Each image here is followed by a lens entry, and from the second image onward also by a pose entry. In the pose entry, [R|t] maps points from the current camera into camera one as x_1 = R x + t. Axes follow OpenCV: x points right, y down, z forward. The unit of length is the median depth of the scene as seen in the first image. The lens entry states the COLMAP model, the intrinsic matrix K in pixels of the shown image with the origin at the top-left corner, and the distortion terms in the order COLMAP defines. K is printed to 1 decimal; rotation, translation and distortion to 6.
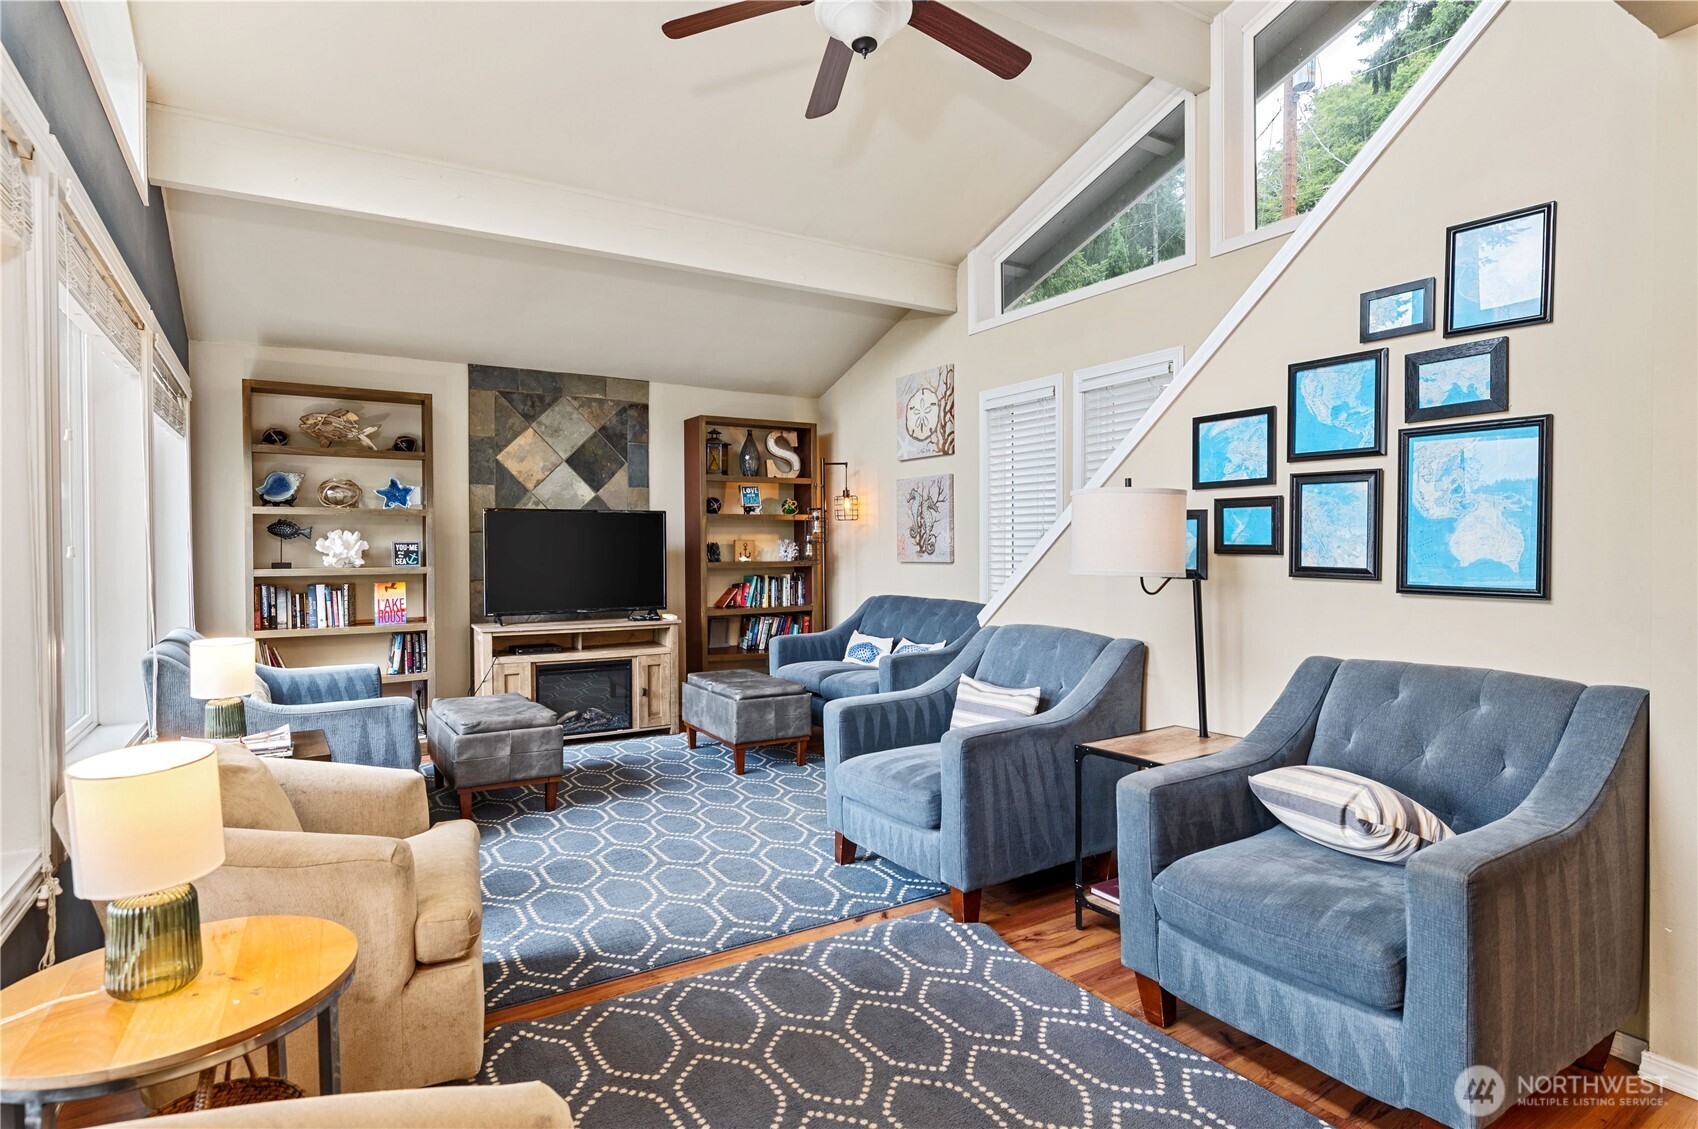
lens RADIAL K [[885.7, 0, 851.2], [0, 885.7, 558.9], [0, 0, 1]] dist [0.005952, 0.000423]
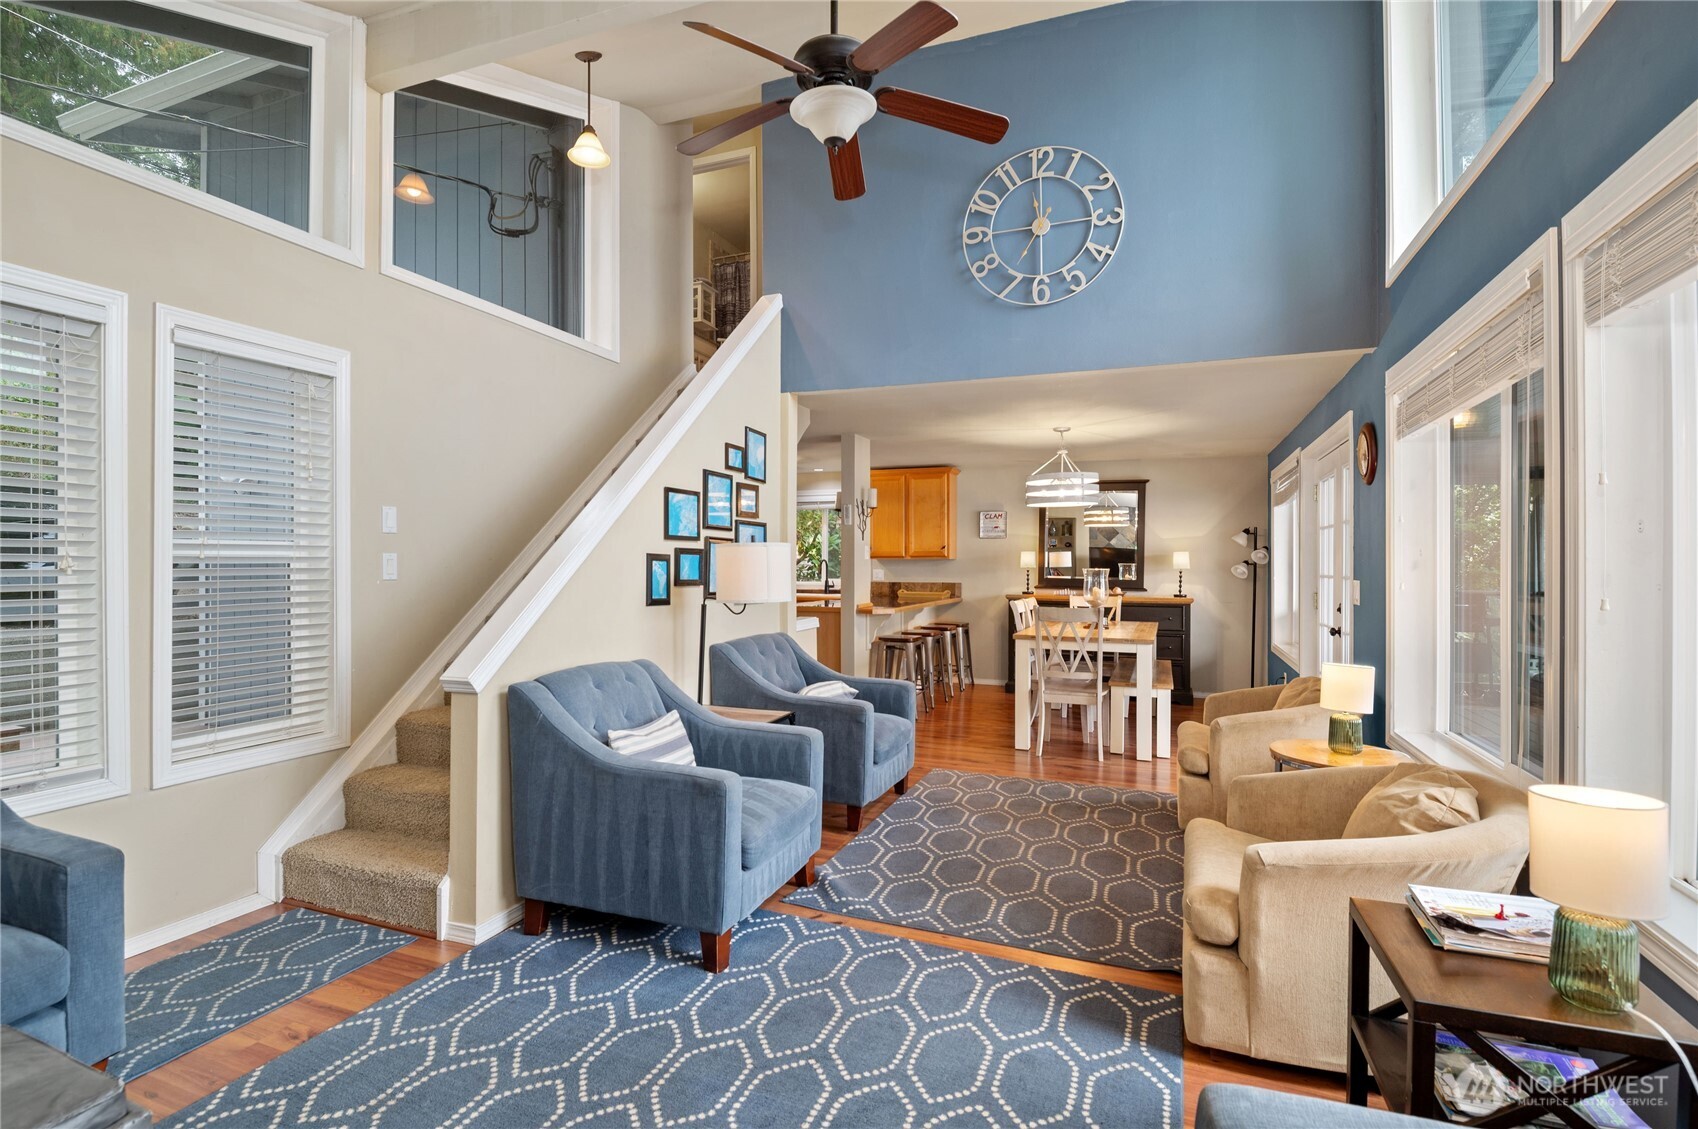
lens RADIAL K [[801.1, 0, 849.0], [0, 801.1, 564.5], [0, 0, 1]] dist [-0.002356, -0.000856]
pose [[-0.591557, 0.004547, 0.806250, -0.438451], [0.011224, 0.999934, 0.002596, -0.022799], [-0.806185, 0.010585, -0.591569, 0.857953]]
